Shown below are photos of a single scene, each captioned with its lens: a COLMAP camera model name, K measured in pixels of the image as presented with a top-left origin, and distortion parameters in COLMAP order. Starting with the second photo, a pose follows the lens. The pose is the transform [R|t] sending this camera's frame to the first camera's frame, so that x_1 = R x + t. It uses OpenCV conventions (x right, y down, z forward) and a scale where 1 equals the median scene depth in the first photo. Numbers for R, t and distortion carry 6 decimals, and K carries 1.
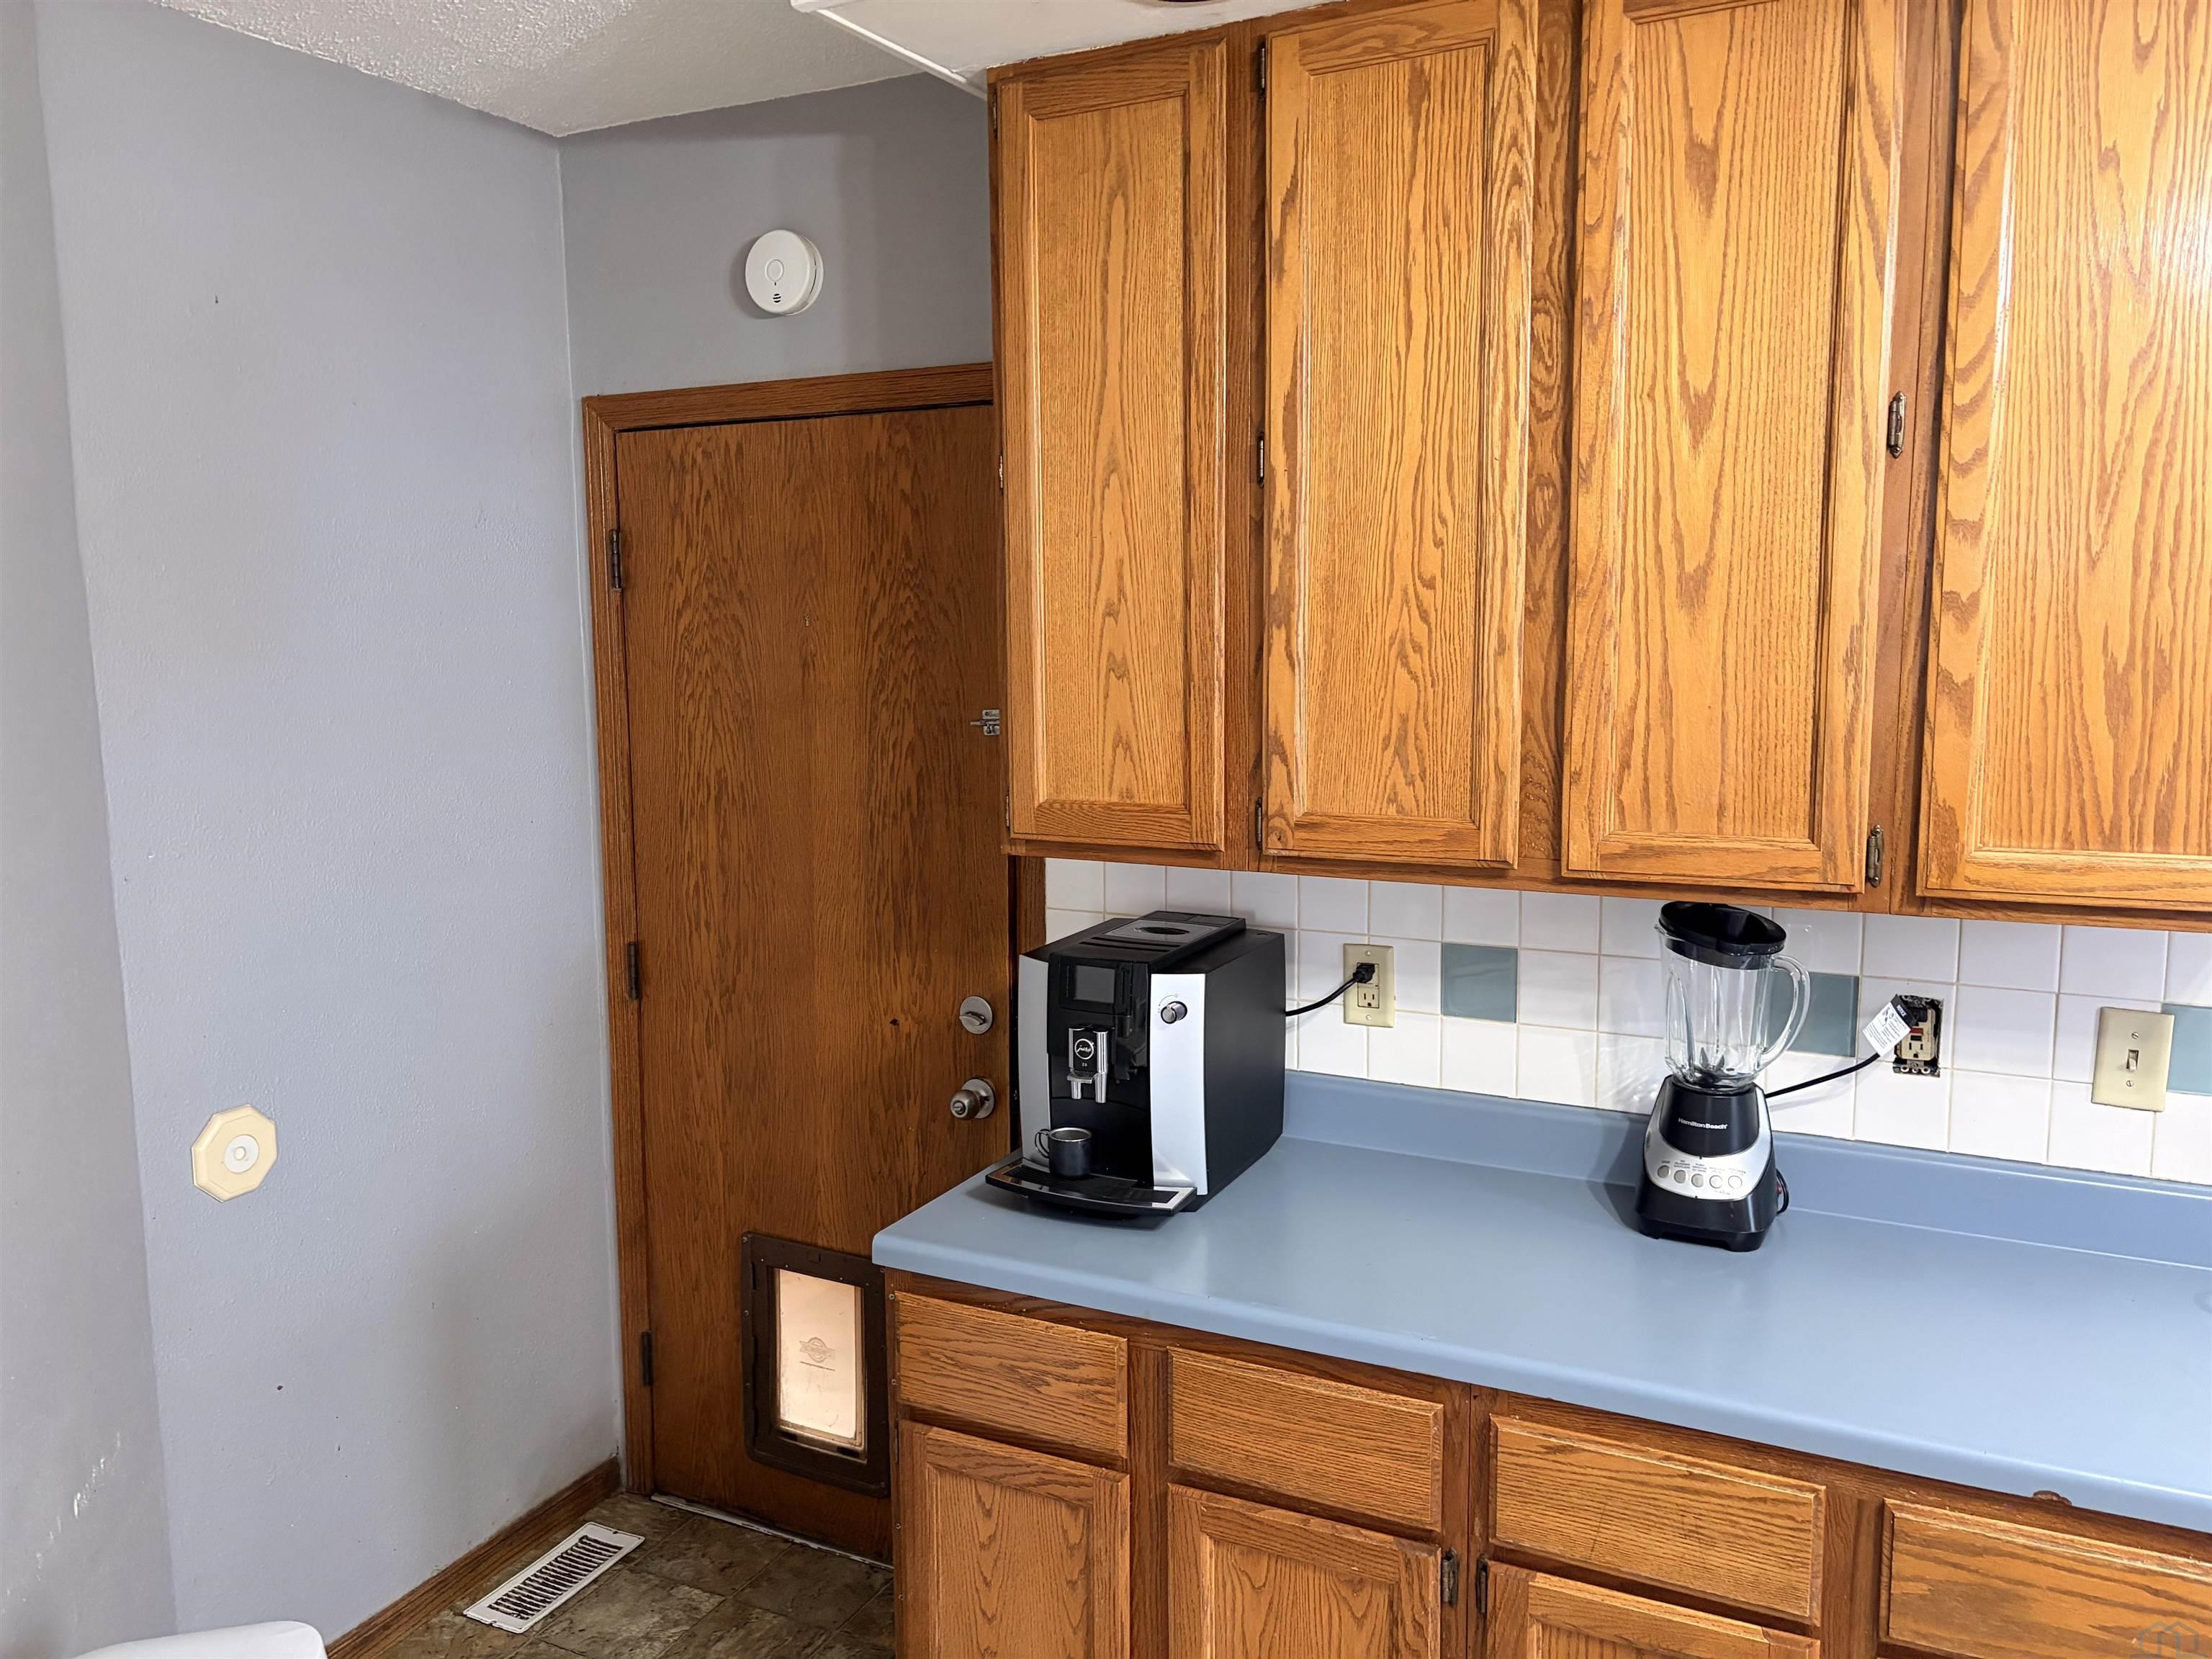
lens RADIAL K [[1649.8, 0, 1111.3], [0, 1649.8, 835.8], [0, 0, 1]] dist [0.046159, -0.053522]
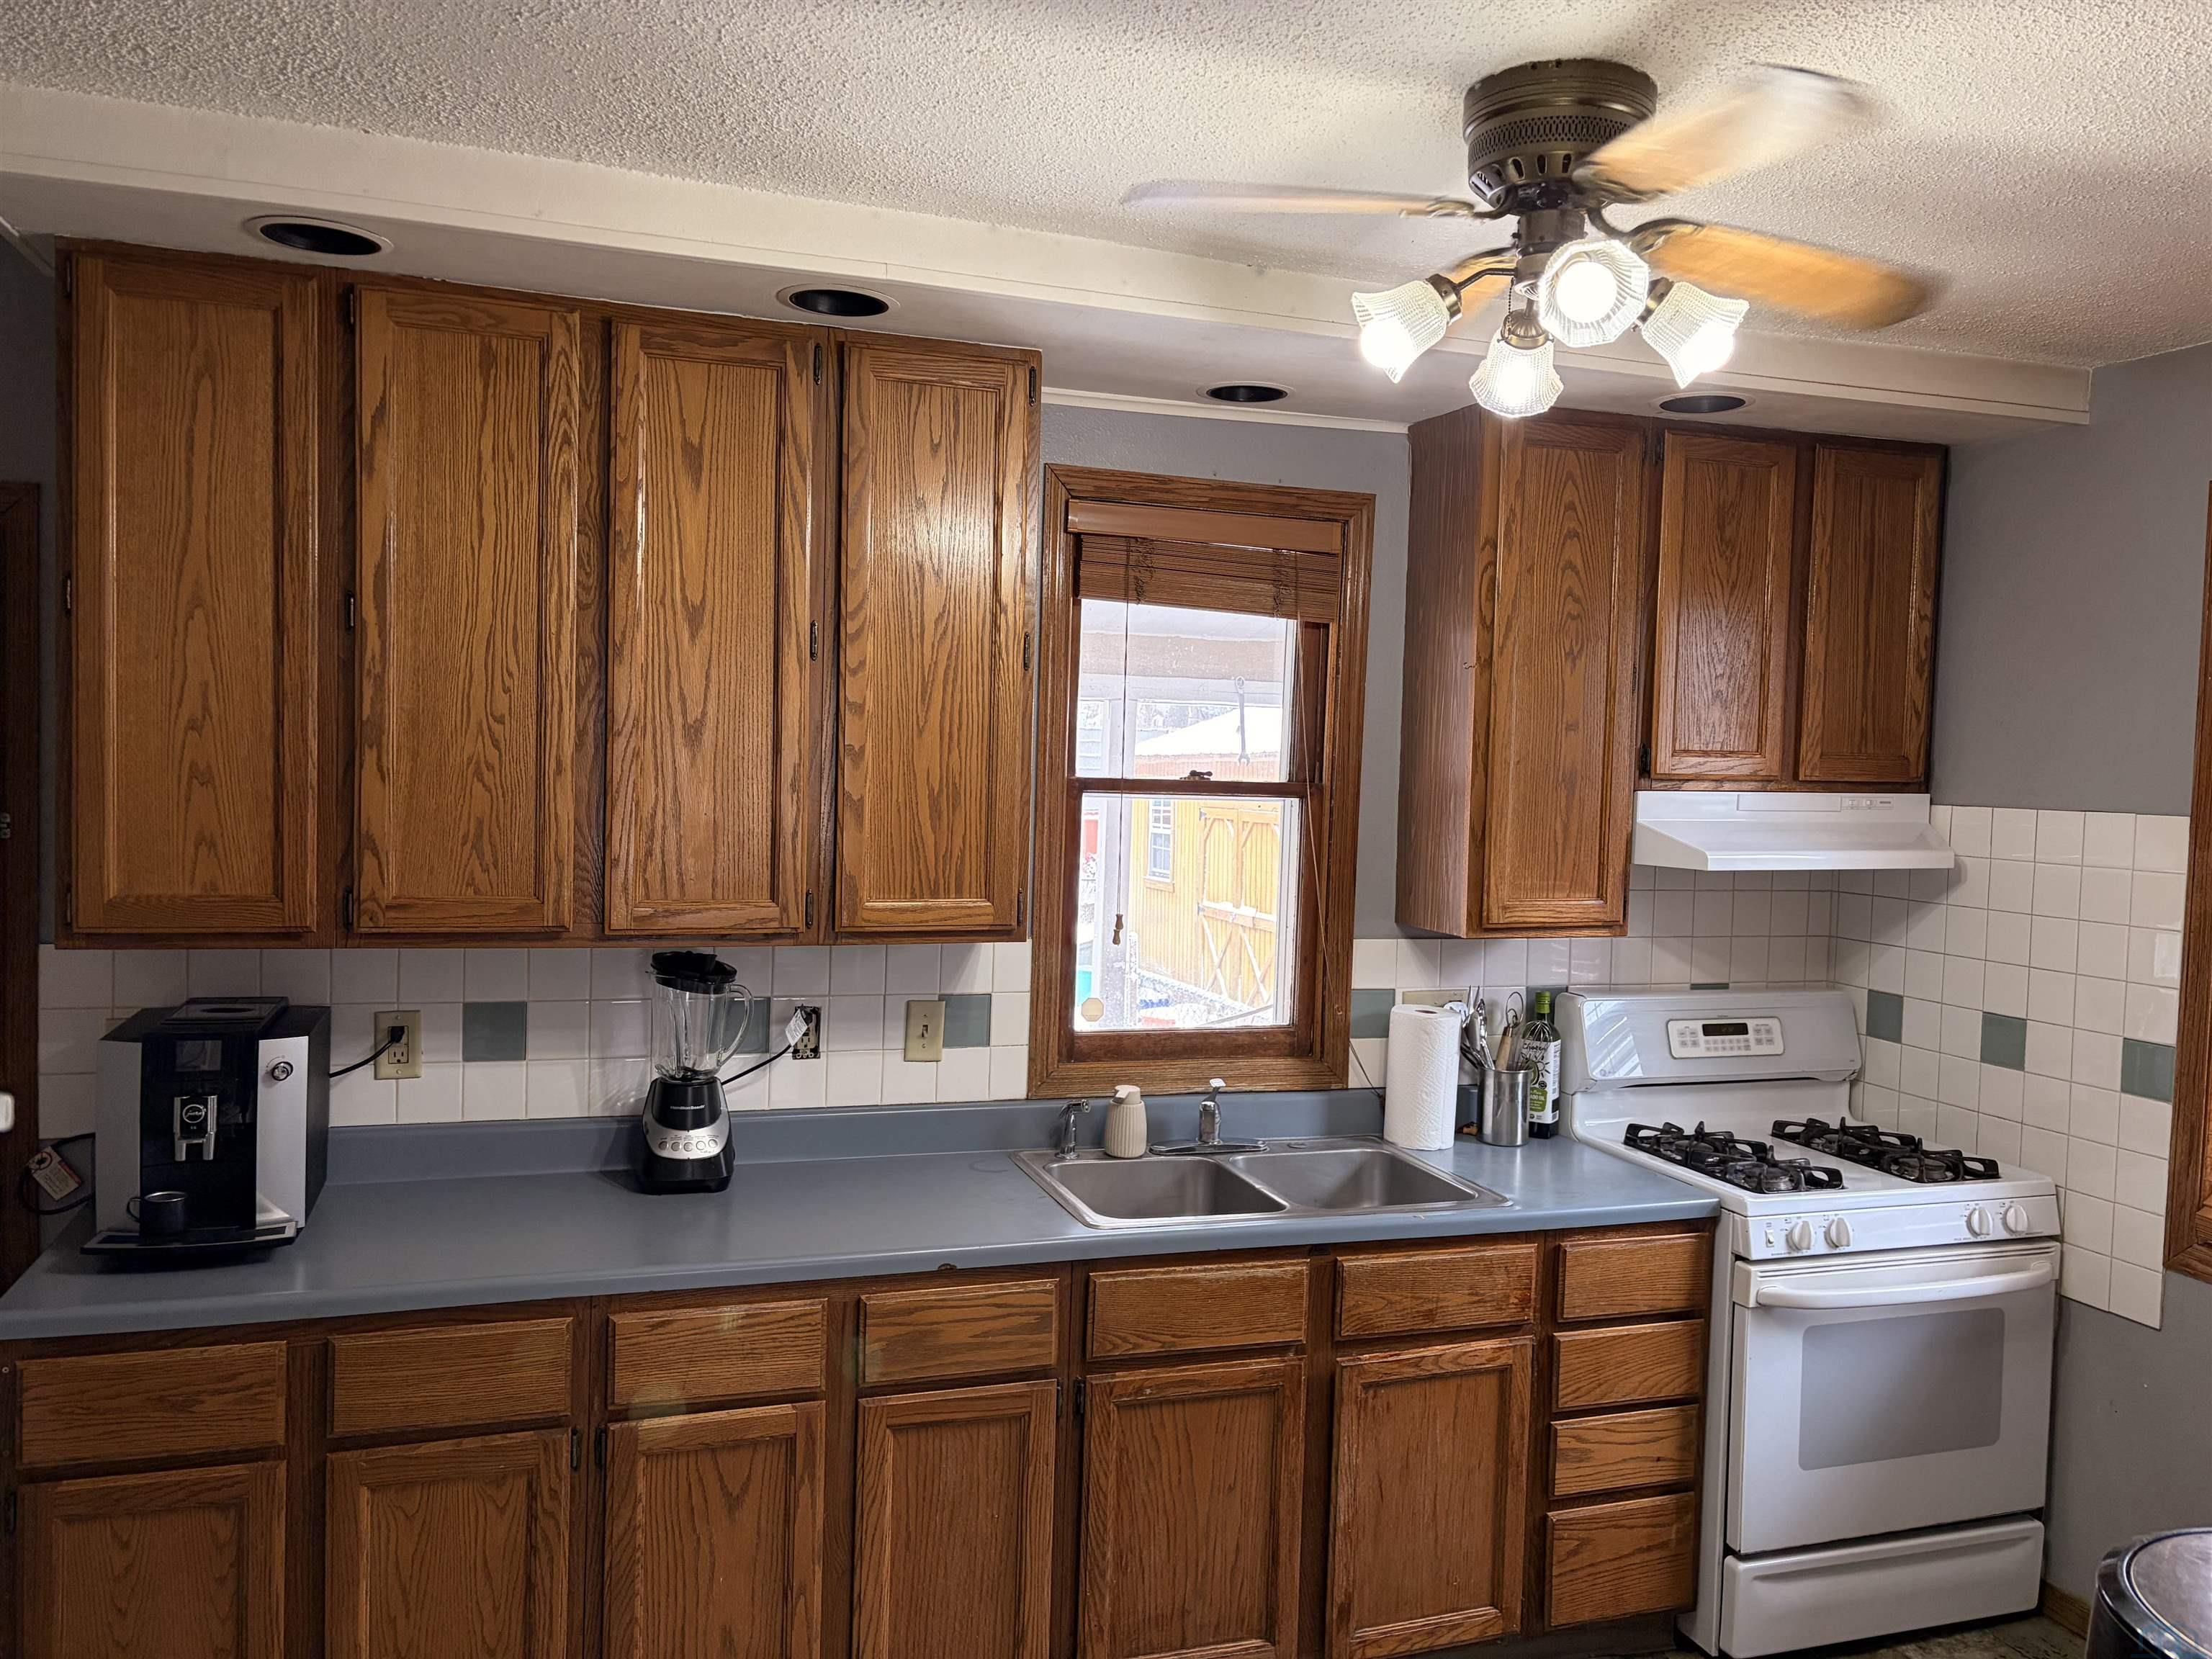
lens RADIAL K [[1649.8, 0, 1111.3], [0, 1649.8, 835.8], [0, 0, 1]] dist [0.046159, -0.053522]
pose [[0.691793, 0.000653, 0.722095, -0.430833], [0.056048, 0.996934, -0.054597, 0.040912], [-0.719917, 0.078242, 0.689636, -0.265611]]
